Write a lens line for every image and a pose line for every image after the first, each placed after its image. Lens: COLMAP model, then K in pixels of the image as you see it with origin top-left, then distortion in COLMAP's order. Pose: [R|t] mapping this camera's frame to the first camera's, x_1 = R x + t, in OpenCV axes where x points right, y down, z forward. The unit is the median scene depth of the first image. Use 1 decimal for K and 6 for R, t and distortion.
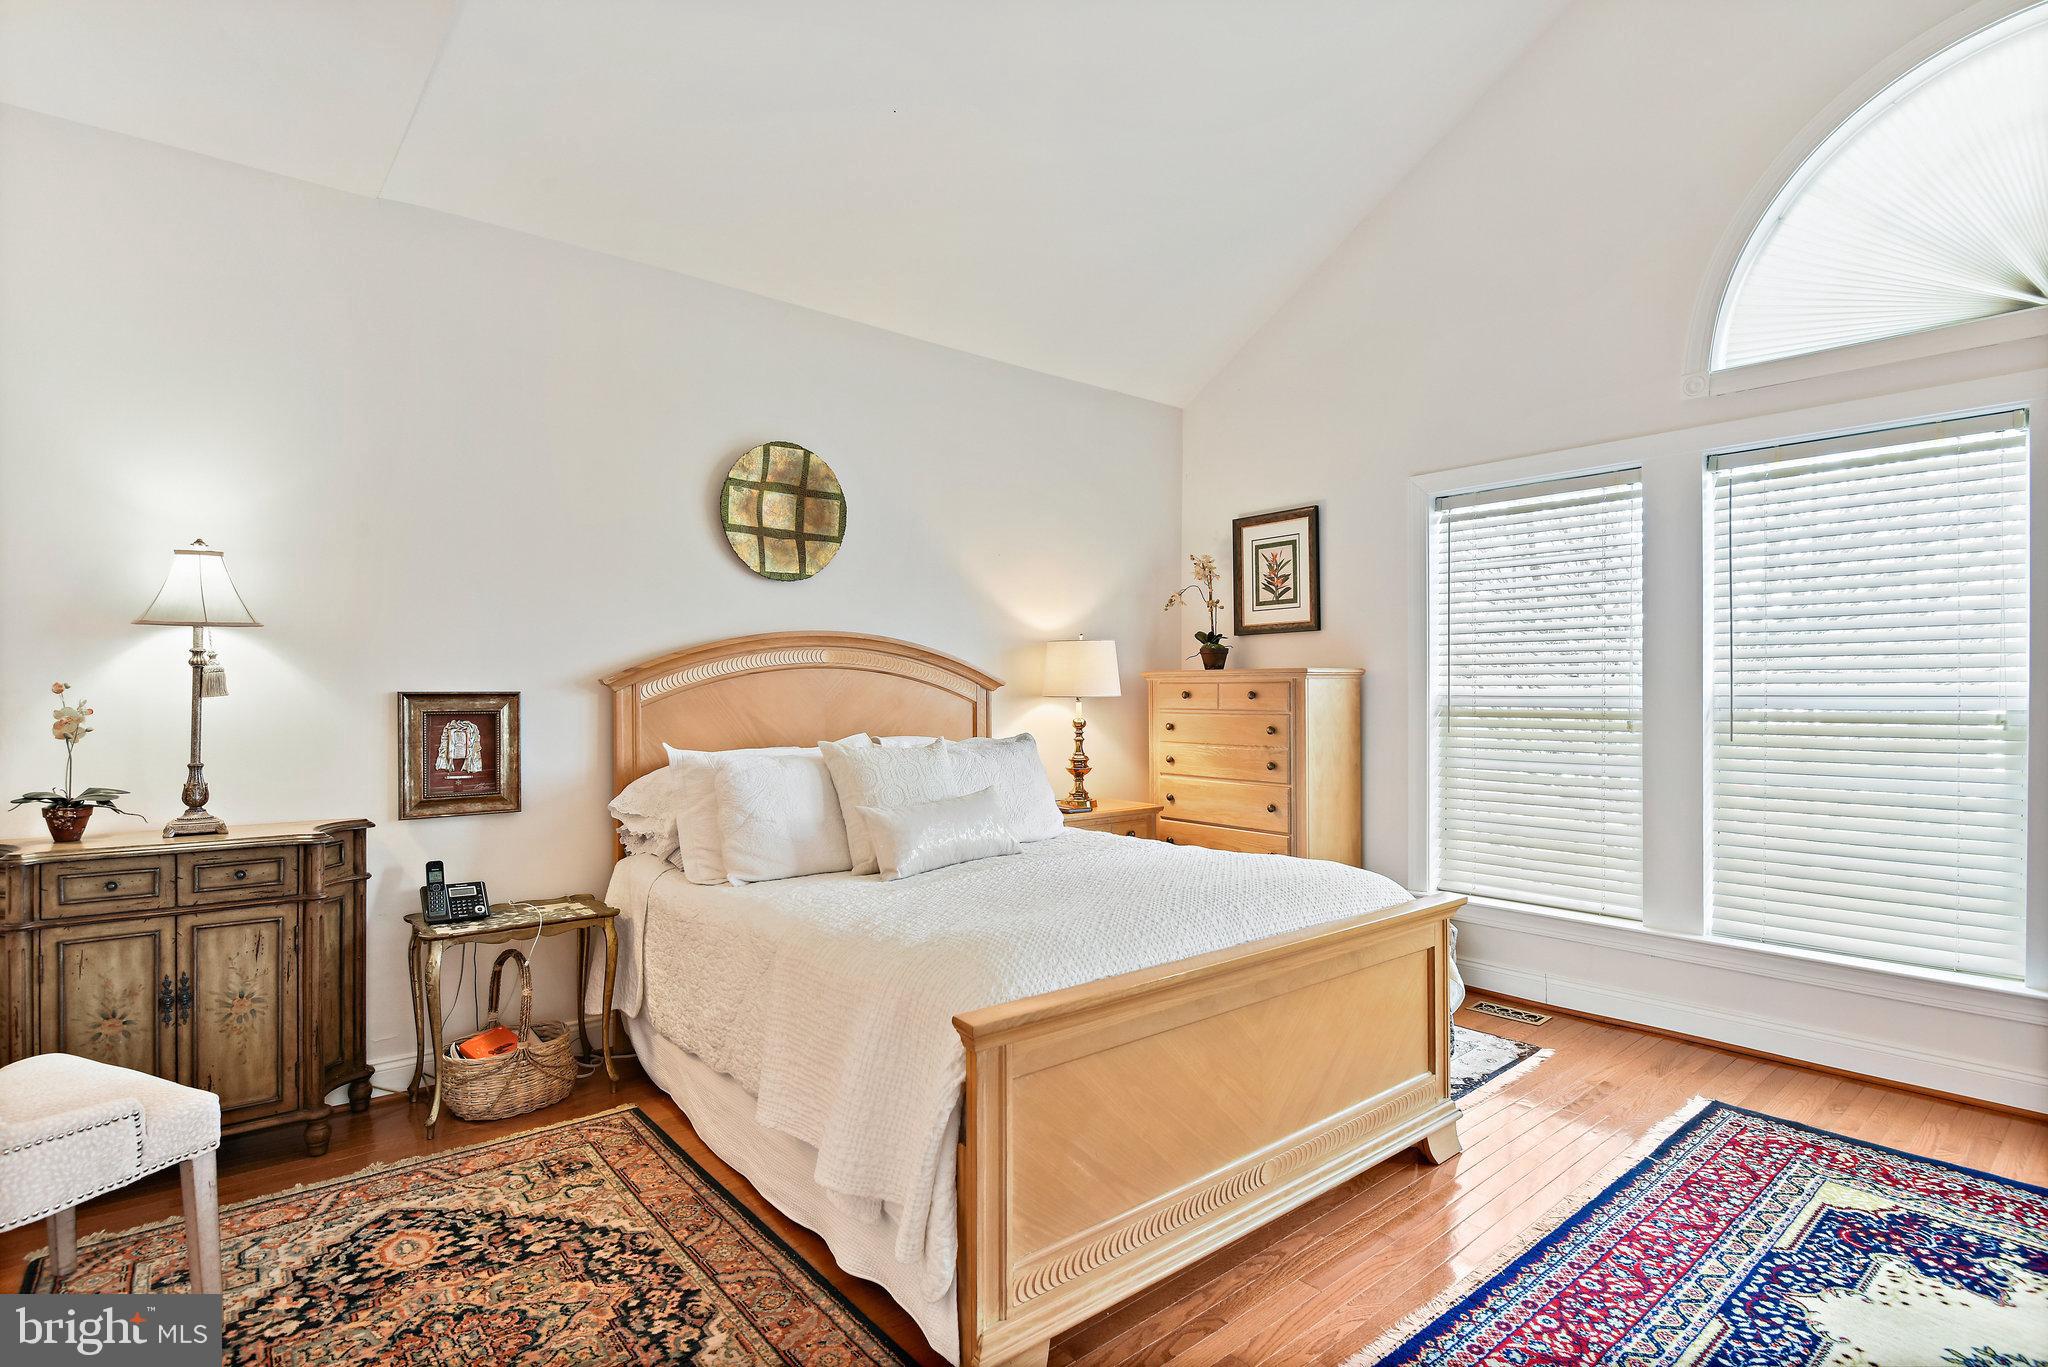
lens RADIAL K [[994.2, 0, 977.1], [0, 994.2, 678.7], [0, 0, 1]] dist [-0.011505, -0.006203]
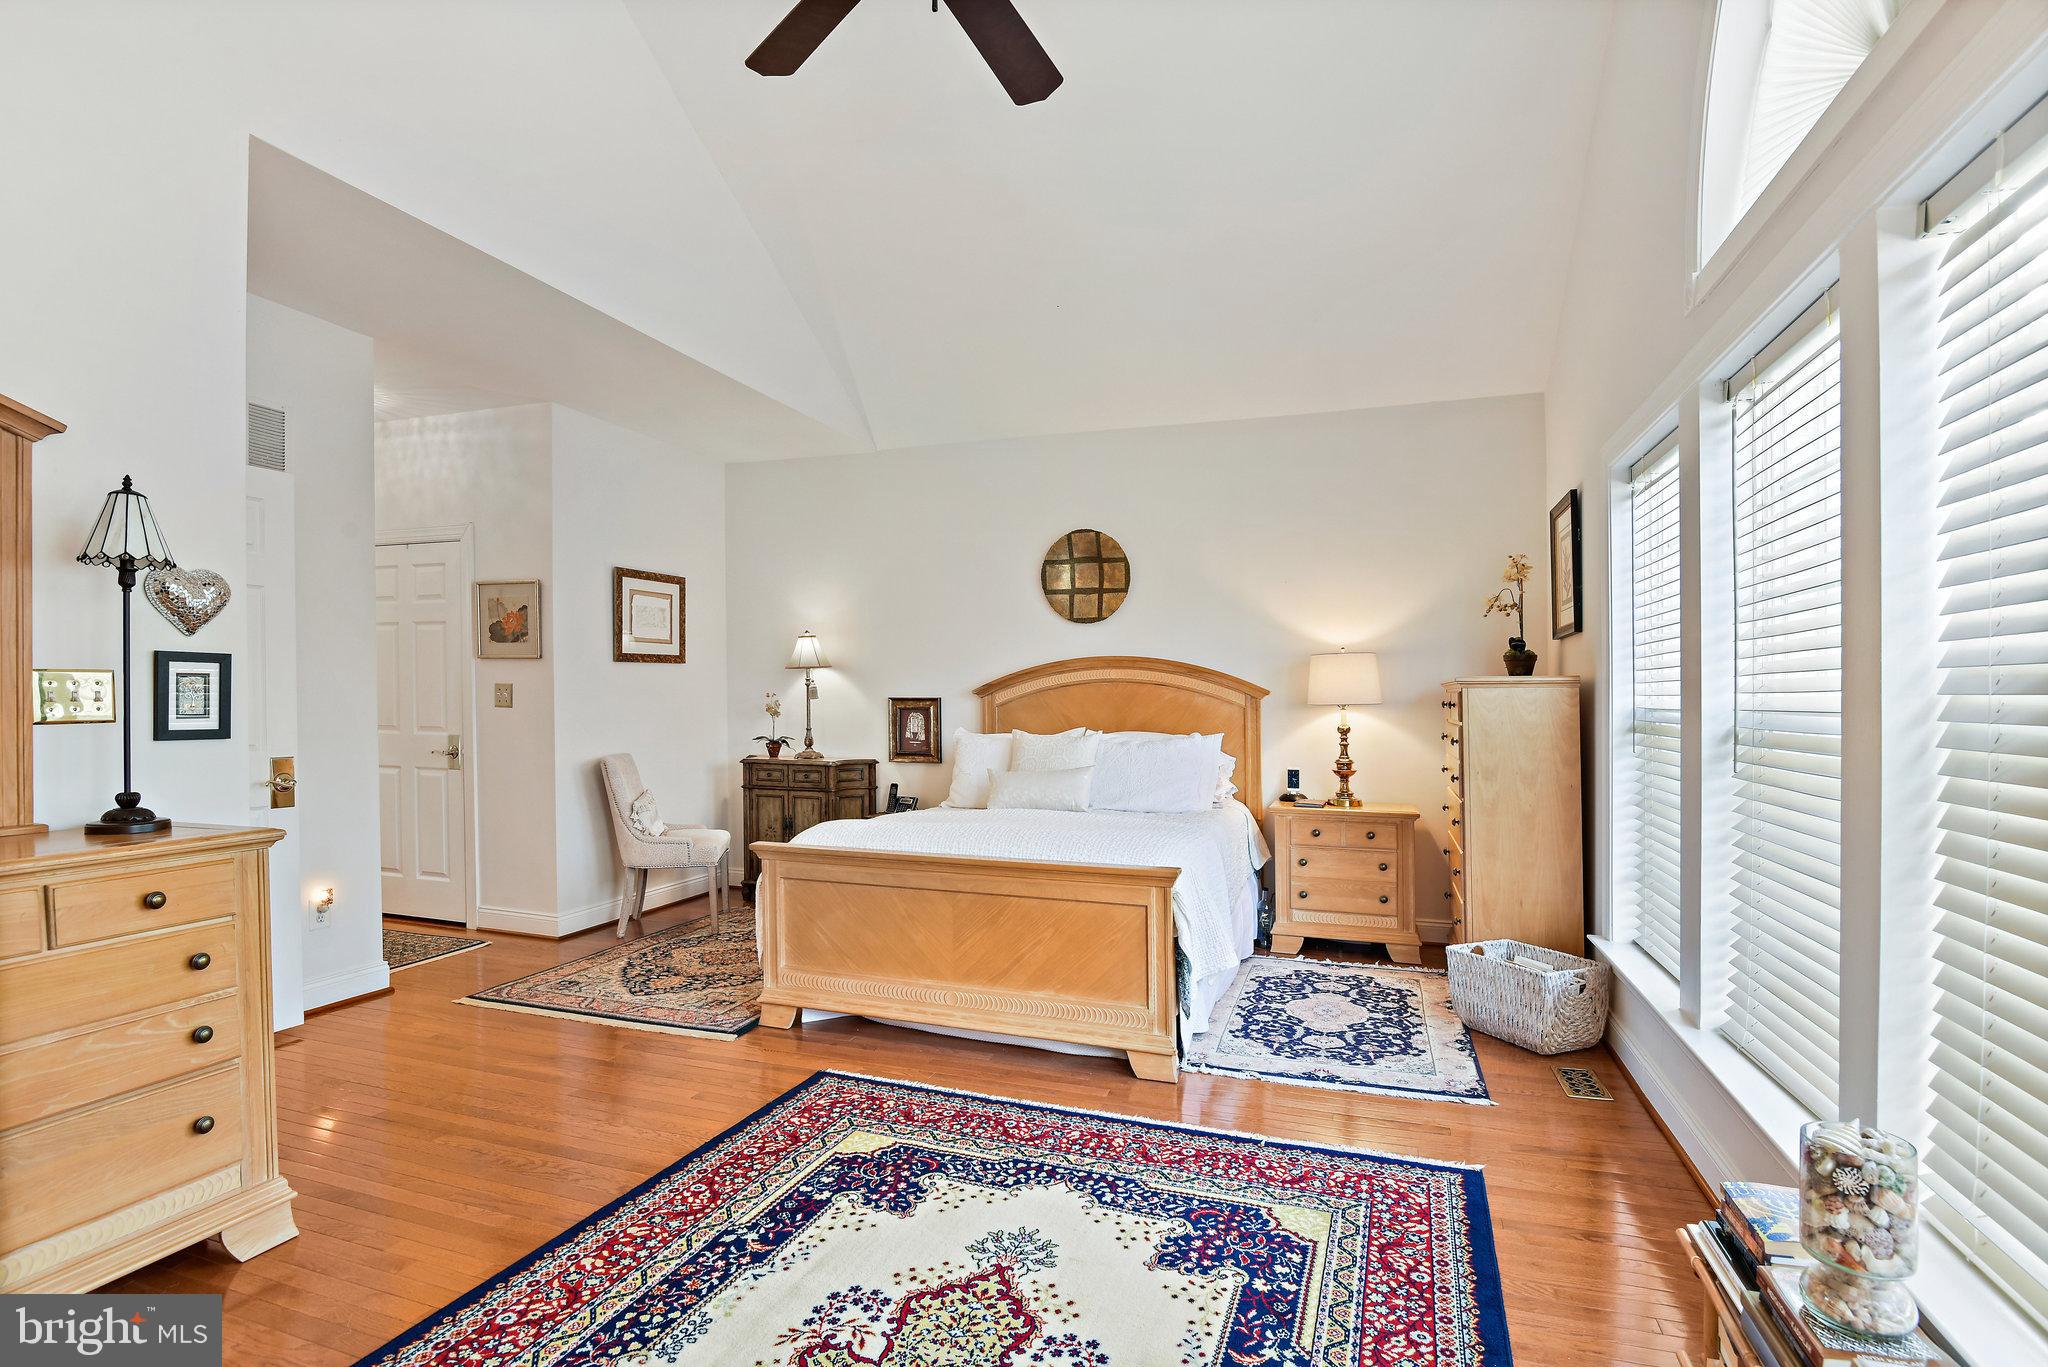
lens RADIAL K [[994.2, 0, 1025.3], [0, 994.2, 684.6], [0, 0, 1]] dist [-0.011505, -0.006203]
pose [[0.519541, -0.006642, -0.854420, 1.329898], [0.005619, 0.999975, -0.004357, -0.001680], [0.854427, -0.002538, 0.519565, 0.206128]]
